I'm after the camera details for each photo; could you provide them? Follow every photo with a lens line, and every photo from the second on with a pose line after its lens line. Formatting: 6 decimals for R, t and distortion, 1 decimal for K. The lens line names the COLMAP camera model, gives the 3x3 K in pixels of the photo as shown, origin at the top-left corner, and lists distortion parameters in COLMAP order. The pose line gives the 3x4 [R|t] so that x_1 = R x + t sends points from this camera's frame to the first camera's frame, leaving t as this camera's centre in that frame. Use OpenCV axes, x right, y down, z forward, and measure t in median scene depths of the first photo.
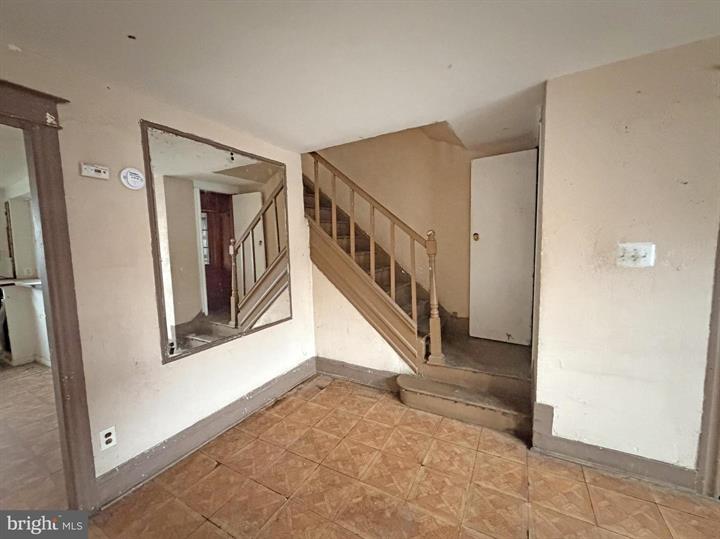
lens RADIAL K [[285.8, 0, 358.2], [0, 285.8, 269.4], [0, 0, 1]] dist [-0.001295, 0.000014]
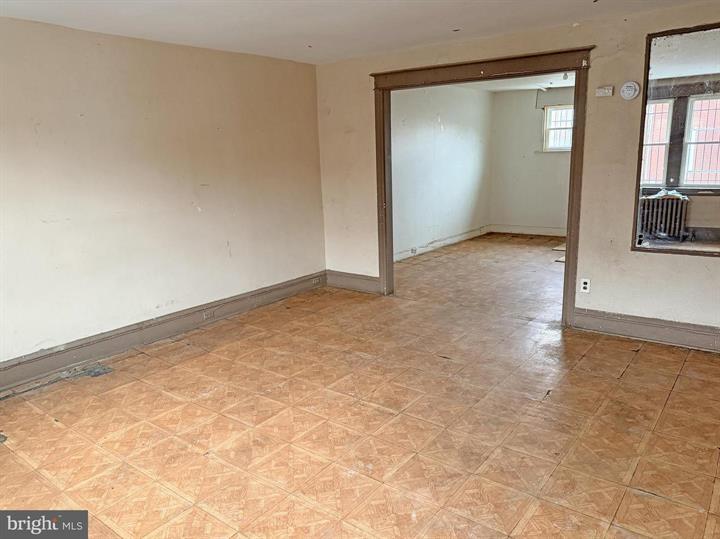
lens RADIAL K [[521.7, 0, 358.0], [0, 521.7, 273.4], [0, 0, 1]] dist [0.098189, -0.150335]
pose [[-0.147827, 0.247024, -0.957667, 1.097321], [-0.047997, 0.965373, 0.256421, -0.054858], [0.987848, 0.083871, -0.130852, 0.133156]]
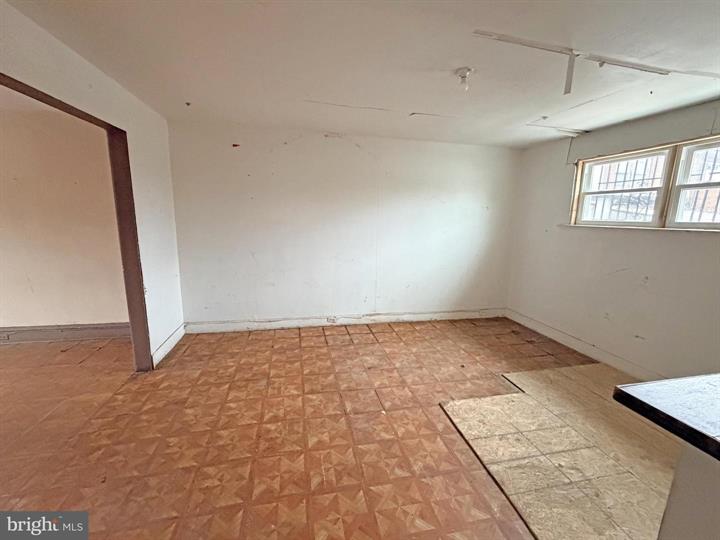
lens RADIAL K [[285.8, 0, 358.2], [0, 285.8, 269.9], [0, 0, 1]] dist [-0.001295, 0.000014]
pose [[-0.752125, 0.116419, -0.648656, -0.808146], [-0.060906, 0.967781, 0.244317, -0.058626], [0.656200, 0.223264, -0.720801, 1.068743]]
